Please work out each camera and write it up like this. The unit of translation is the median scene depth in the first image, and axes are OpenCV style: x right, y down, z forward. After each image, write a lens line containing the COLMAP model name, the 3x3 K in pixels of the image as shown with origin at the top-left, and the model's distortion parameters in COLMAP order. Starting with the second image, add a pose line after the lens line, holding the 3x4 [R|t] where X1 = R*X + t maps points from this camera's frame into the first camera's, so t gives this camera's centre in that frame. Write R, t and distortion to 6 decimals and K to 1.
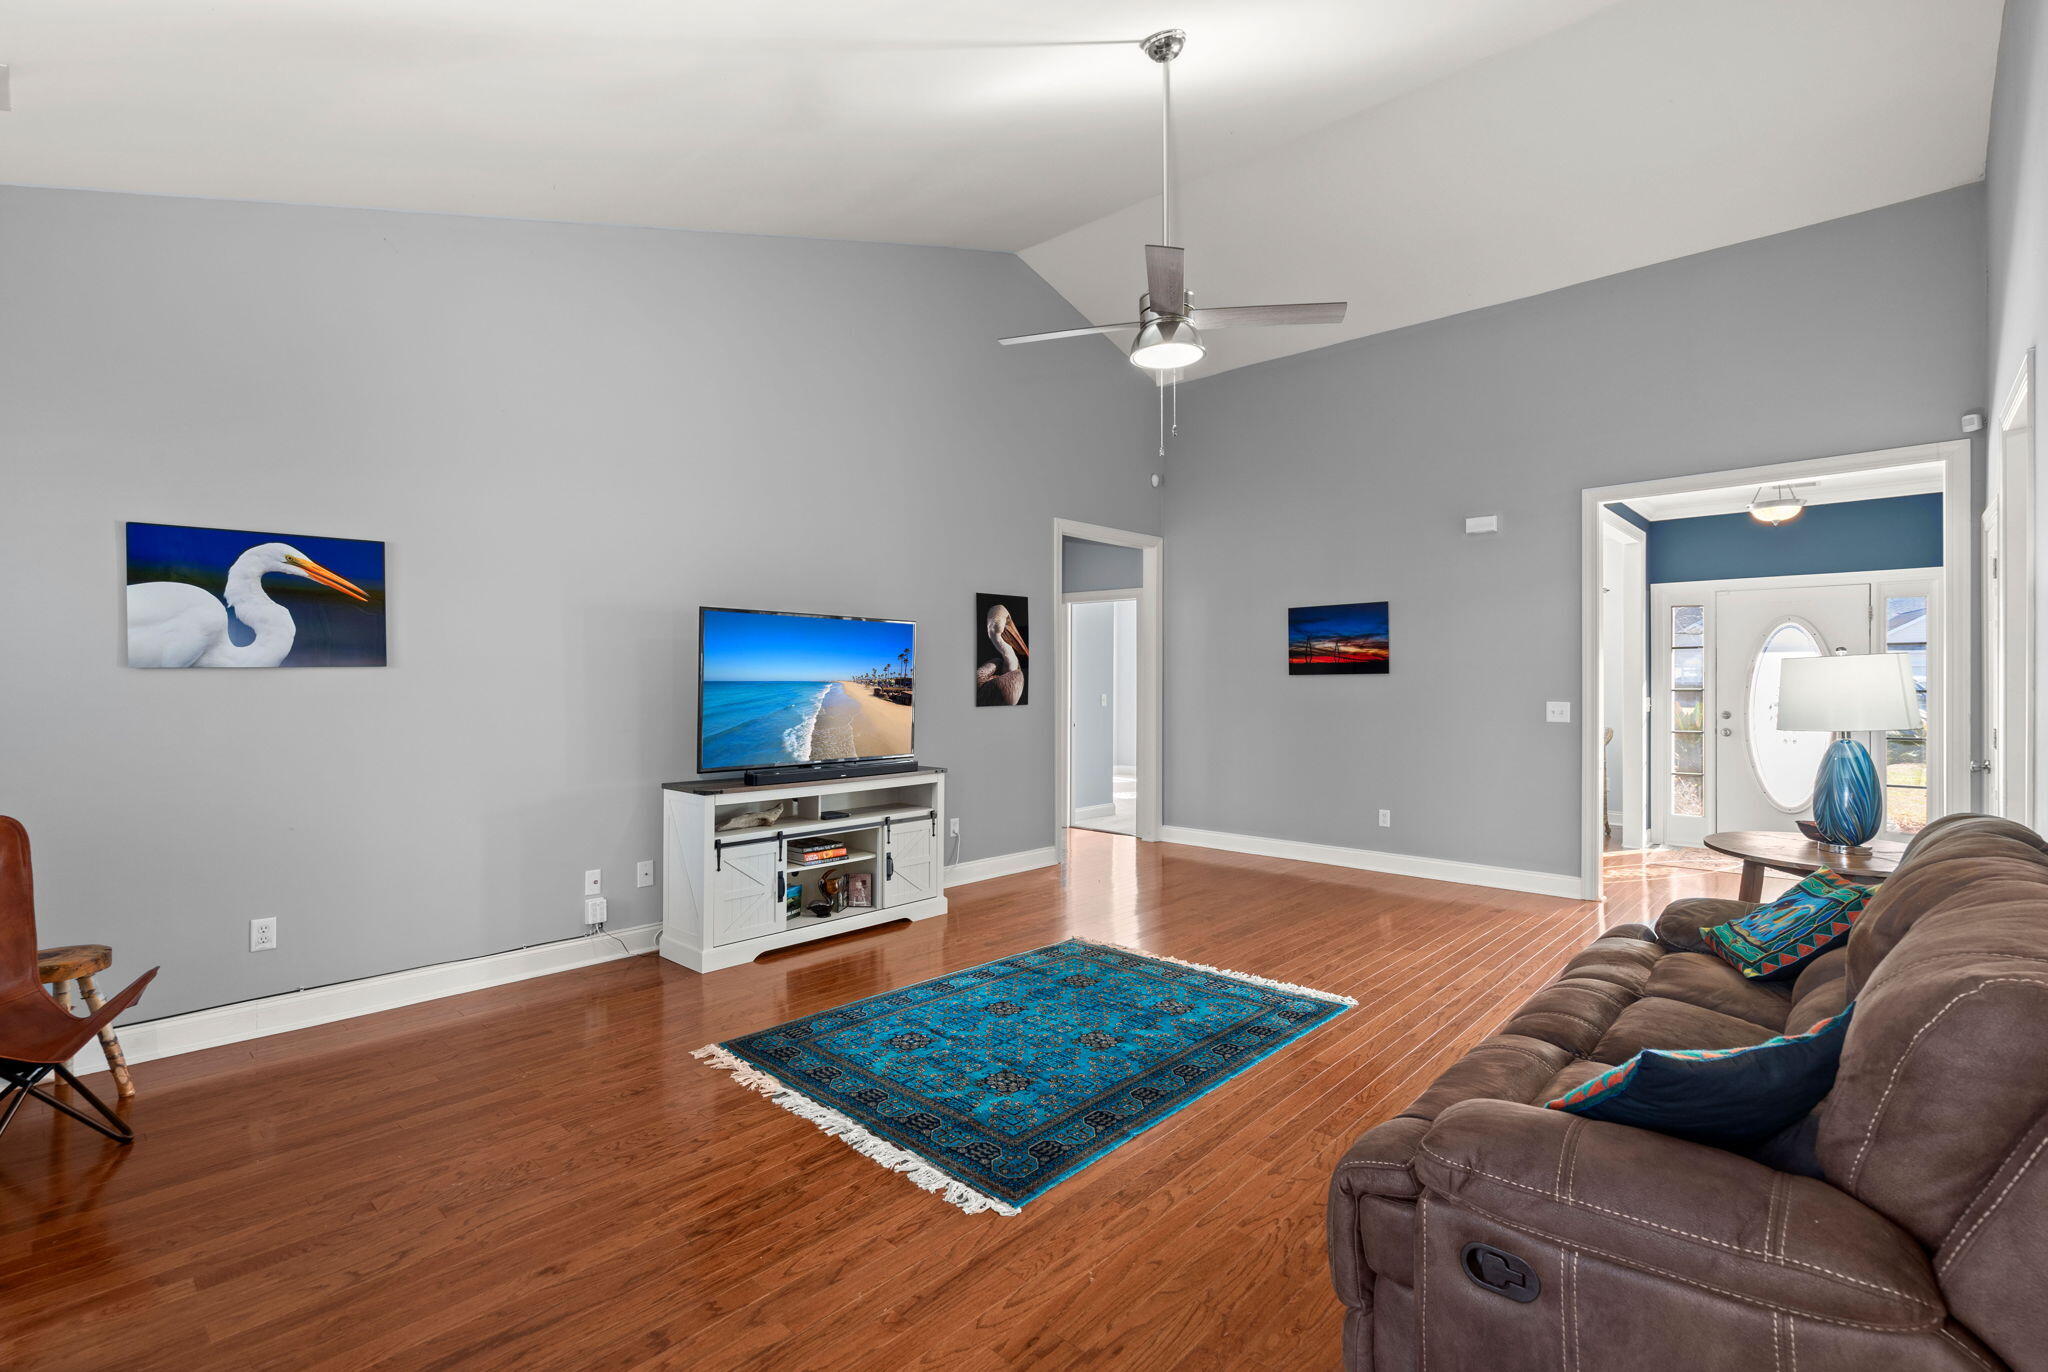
lens RADIAL K [[949.4, 0, 1024.0], [0, 949.4, 686.0], [0, 0, 1]] dist [-0.000686, 0.000122]
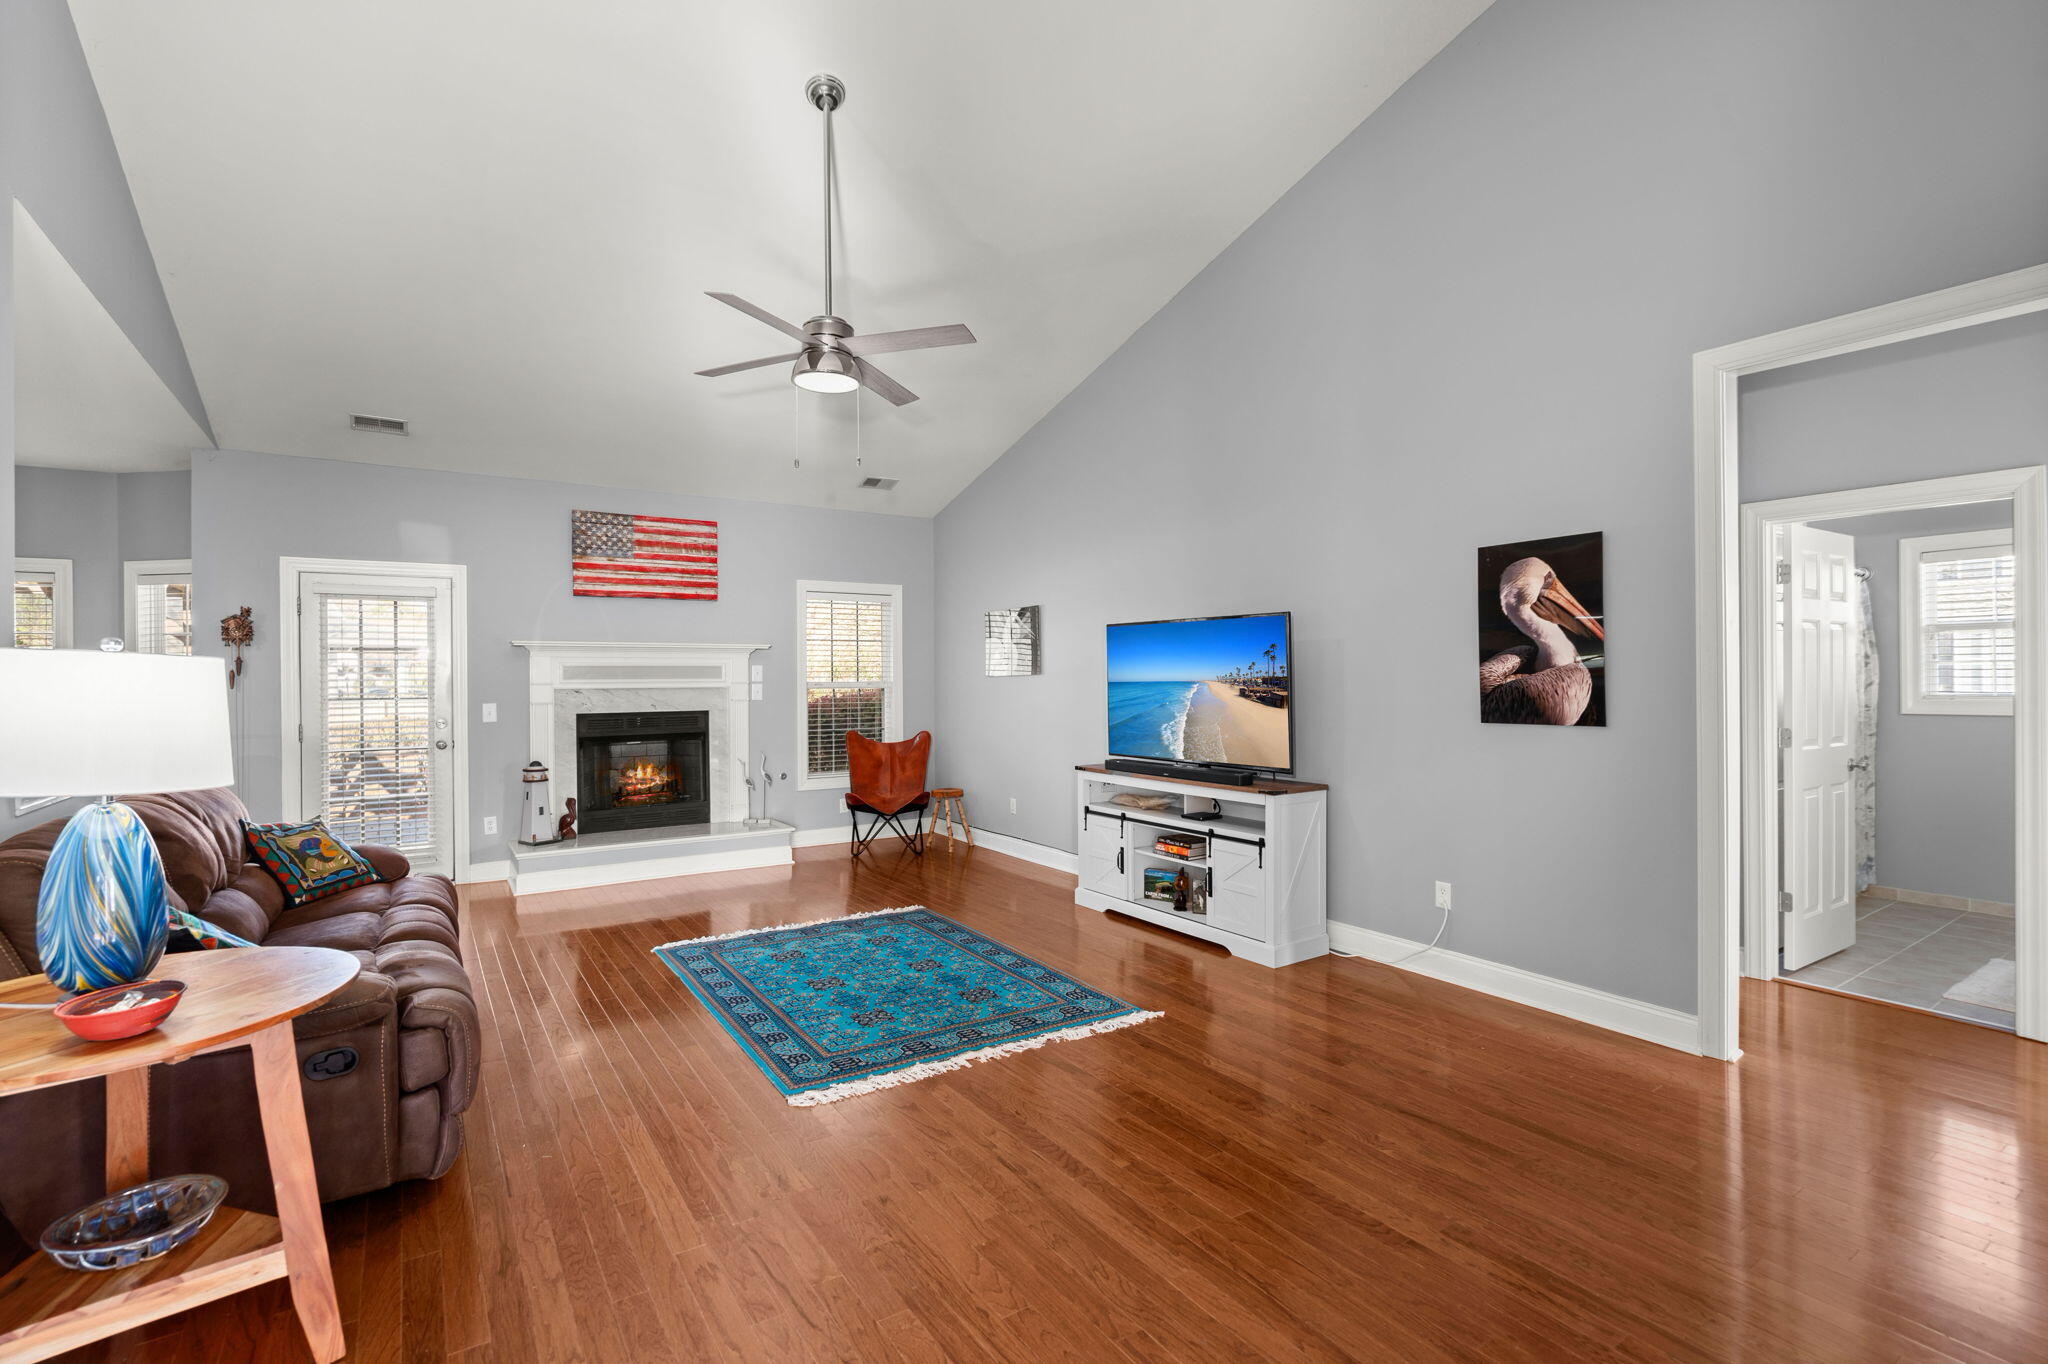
lens RADIAL K [[928.9, 0, 995.4], [0, 928.9, 670.8], [0, 0, 1]] dist [0.000008, 0.000202]
pose [[-0.247793, 0.000127, -0.968813, 0.816399], [-0.005080, 0.999986, 0.001431, -0.015943], [0.968800, 0.005276, -0.247788, 1.054015]]
